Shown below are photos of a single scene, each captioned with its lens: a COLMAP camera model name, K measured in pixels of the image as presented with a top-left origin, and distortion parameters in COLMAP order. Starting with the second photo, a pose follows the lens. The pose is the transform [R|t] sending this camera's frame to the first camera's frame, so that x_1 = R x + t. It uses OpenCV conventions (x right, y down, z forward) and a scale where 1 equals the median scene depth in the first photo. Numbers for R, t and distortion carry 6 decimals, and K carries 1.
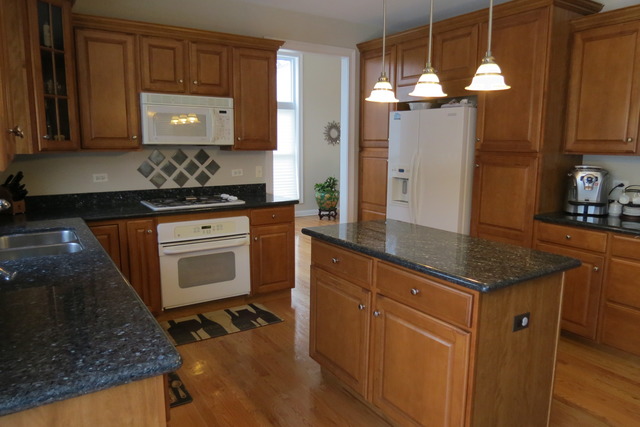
lens RADIAL K [[453.6, 0, 320.0], [0, 453.6, 213.5], [0, 0, 1]] dist [-0.032367, 0.005724]
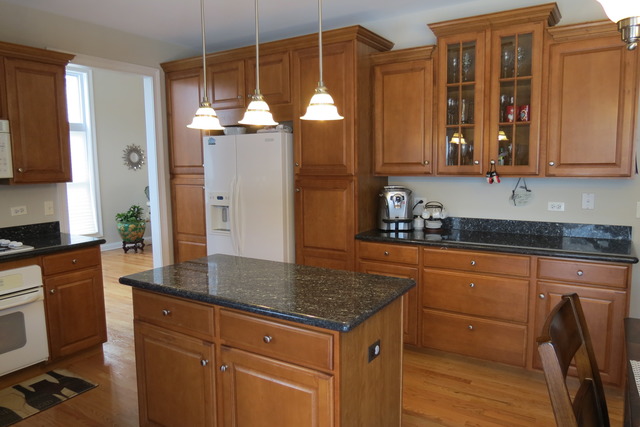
lens RADIAL K [[452.2, 0, 322.3], [0, 452.2, 211.7], [0, 0, 1]] dist [-0.036206, 0.008612]
pose [[0.906192, -0.064932, 0.417852, -0.028468], [0.084103, 0.996075, -0.027607, -0.025604], [-0.414419, 0.060160, 0.908096, 0.062925]]
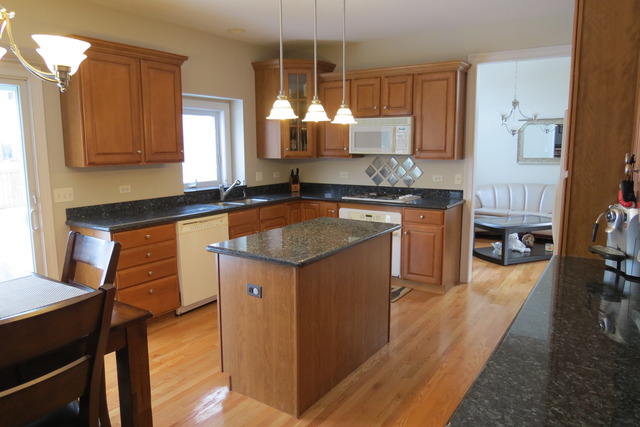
lens RADIAL K [[453.6, 0, 320.0], [0, 453.6, 213.5], [0, 0, 1]] dist [-0.032367, 0.005724]
pose [[0.399072, 0.129384, -0.907745, 0.902806], [-0.137368, 0.987258, 0.080326, -0.064121], [0.906571, 0.092639, 0.411760, 0.312504]]
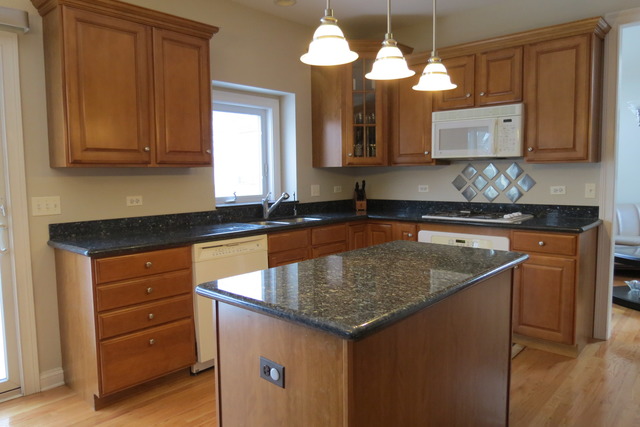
lens RADIAL K [[453.6, 0, 320.0], [0, 453.6, 213.5], [0, 0, 1]] dist [-0.032367, 0.005724]
pose [[0.254868, 0.075547, -0.964020, 0.600104], [-0.137339, 0.989665, 0.041247, -0.026963], [0.957173, 0.121885, 0.262610, 0.444607]]
